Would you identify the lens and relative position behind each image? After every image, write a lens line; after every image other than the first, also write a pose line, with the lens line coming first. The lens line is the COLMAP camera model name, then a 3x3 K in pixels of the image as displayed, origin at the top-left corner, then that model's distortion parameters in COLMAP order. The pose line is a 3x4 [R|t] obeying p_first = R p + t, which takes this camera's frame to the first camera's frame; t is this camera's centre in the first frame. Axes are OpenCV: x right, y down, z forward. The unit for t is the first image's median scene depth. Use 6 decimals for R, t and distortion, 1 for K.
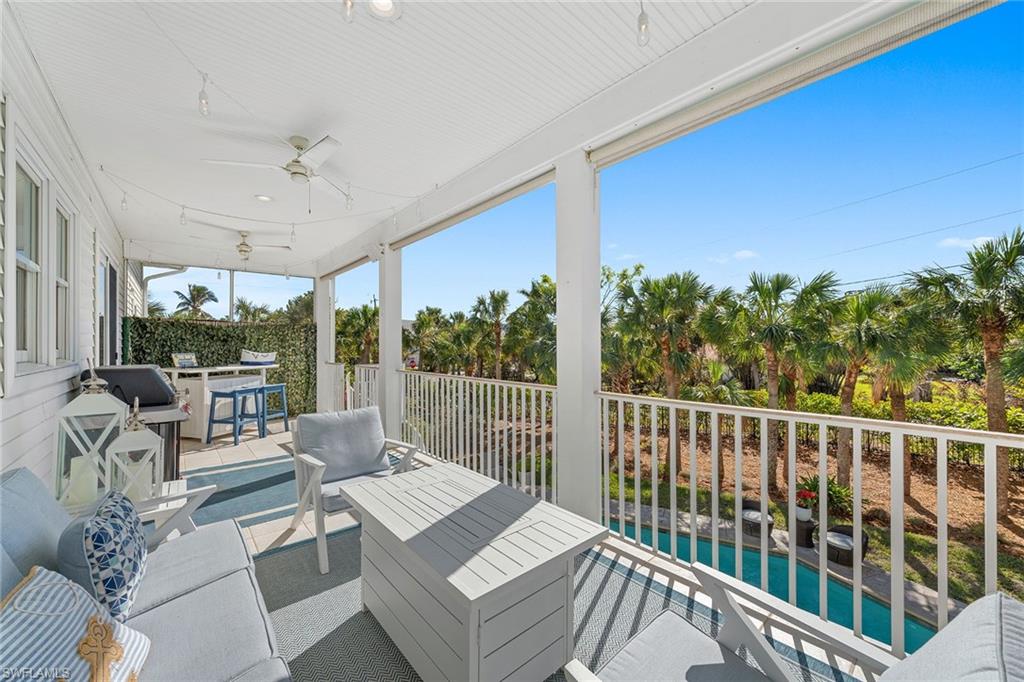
lens RADIAL K [[383.0, 0, 506.5], [0, 383.0, 343.5], [0, 0, 1]] dist [-0.017875, 0.000587]
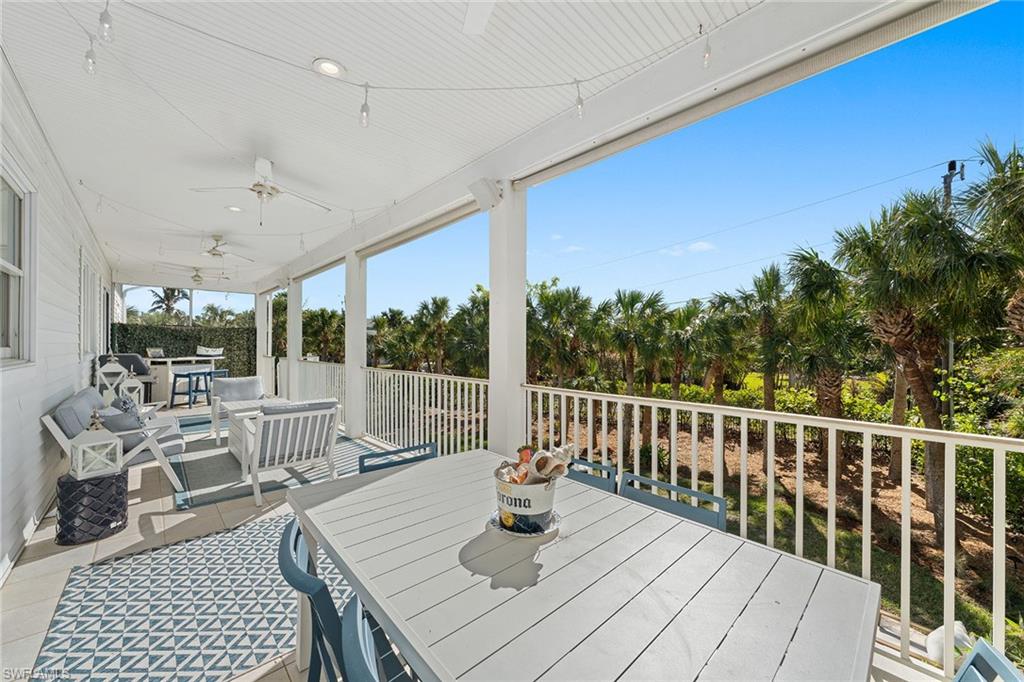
lens RADIAL K [[383.0, 0, 517.5], [0, 383.0, 341.8], [0, 0, 1]] dist [-0.017875, 0.000587]
pose [[0.998409, 0.008130, 0.055805, 0.168666], [-0.007957, 0.999963, -0.003325, -0.001720], [-0.055830, 0.002875, 0.998436, -0.193541]]
